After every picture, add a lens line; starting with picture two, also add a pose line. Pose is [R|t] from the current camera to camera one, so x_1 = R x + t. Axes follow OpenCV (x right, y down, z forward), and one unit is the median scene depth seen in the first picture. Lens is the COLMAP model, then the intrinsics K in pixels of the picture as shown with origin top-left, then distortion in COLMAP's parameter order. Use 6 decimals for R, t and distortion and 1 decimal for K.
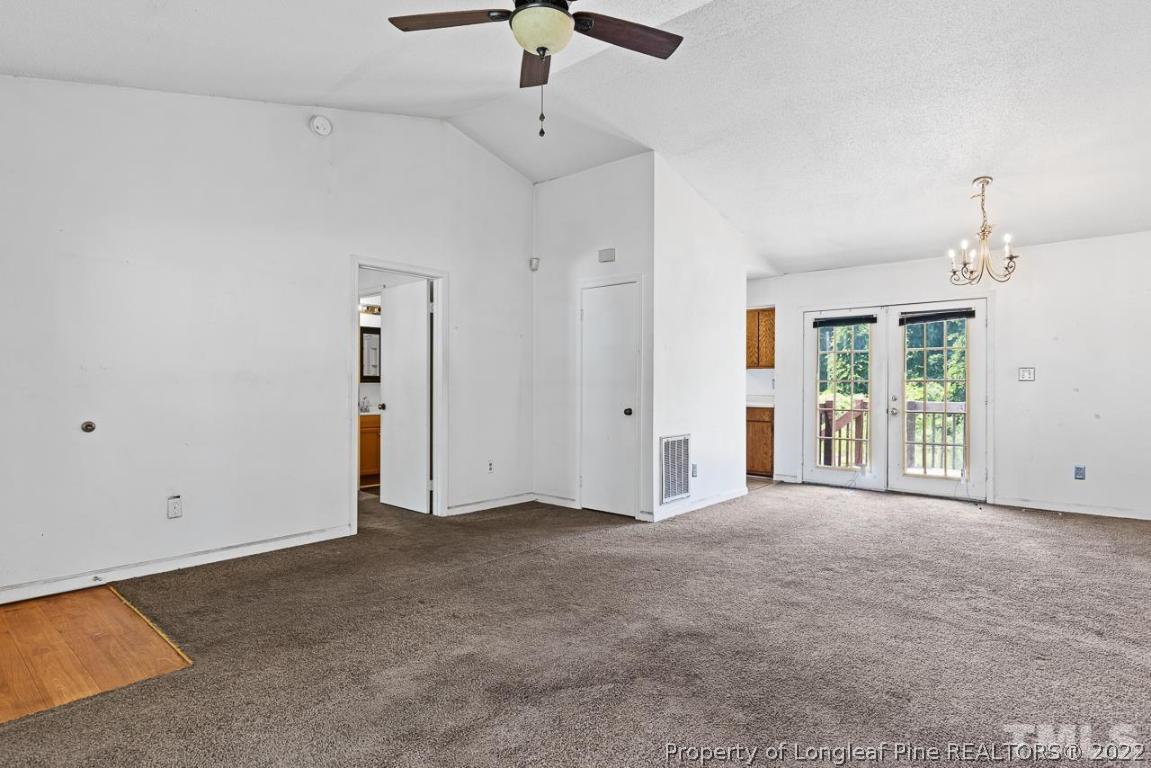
lens RADIAL K [[619.9, 0, 575.5], [0, 619.9, 384.0], [0, 0, 1]] dist [-0.001798, -0.000244]
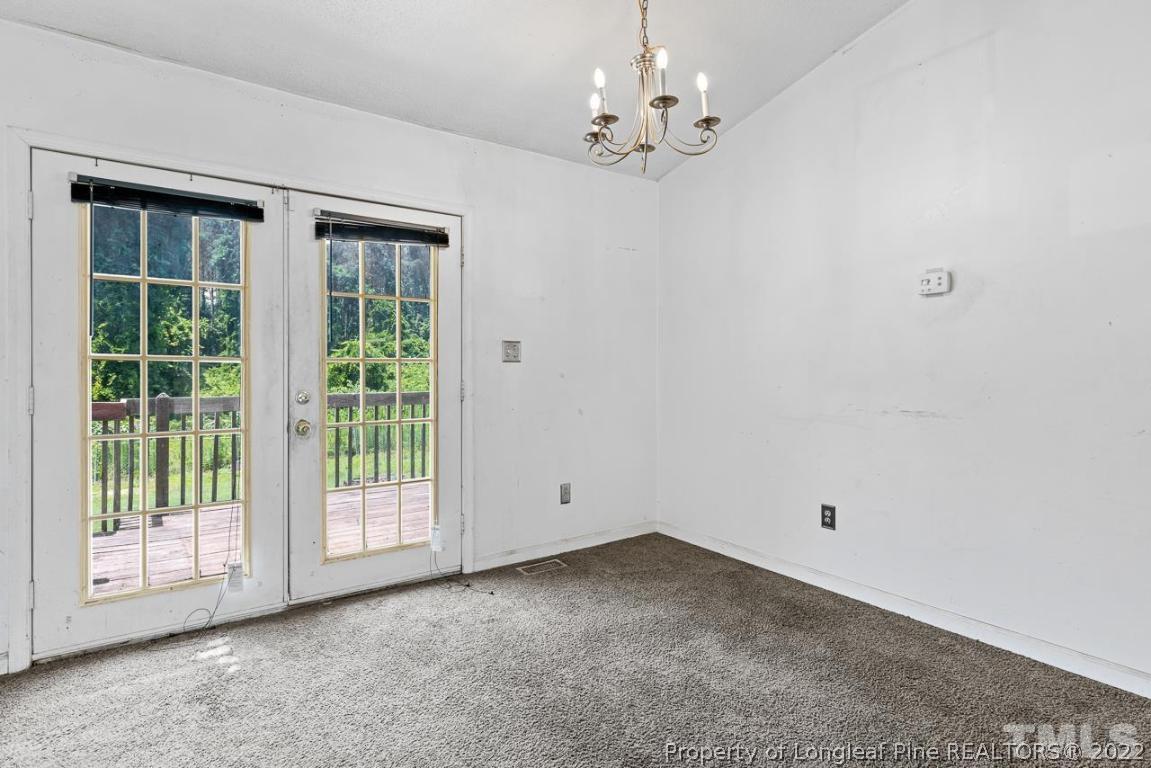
lens RADIAL K [[594.8, 0, 574.1], [0, 594.8, 376.0], [0, 0, 1]] dist [-0.002171, -0.000133]
pose [[0.227469, -0.010664, 0.973727, 0.142824], [-0.003296, 0.999926, 0.011721, 0.001515], [-0.973780, -0.005876, 0.227417, 0.735365]]
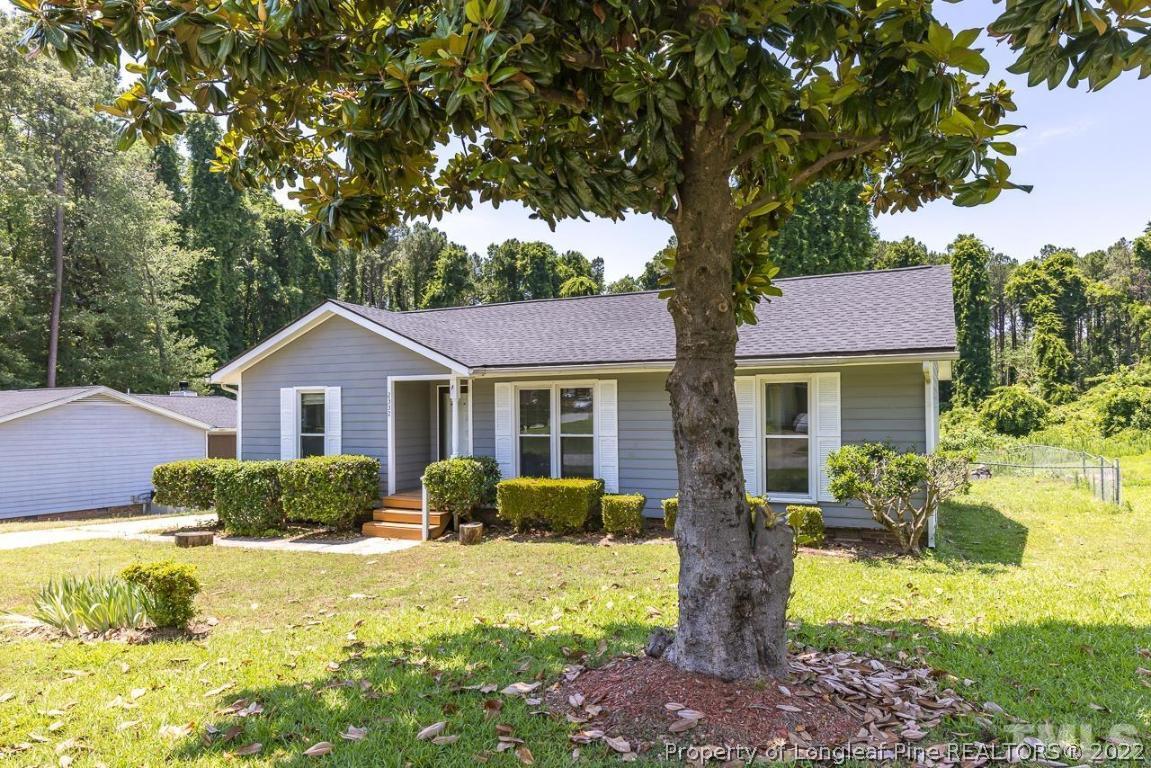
lens RADIAL K [[772.1, 0, 585.4], [0, 772.1, 402.3], [0, 0, 1]] dist [-0.000220, -0.000532]
pose [[0.963781, -0.008787, 0.266549, -0.651542], [0.013317, 0.999796, -0.015192, -0.046705], [-0.266361, 0.018192, 0.963702, -1.909184]]
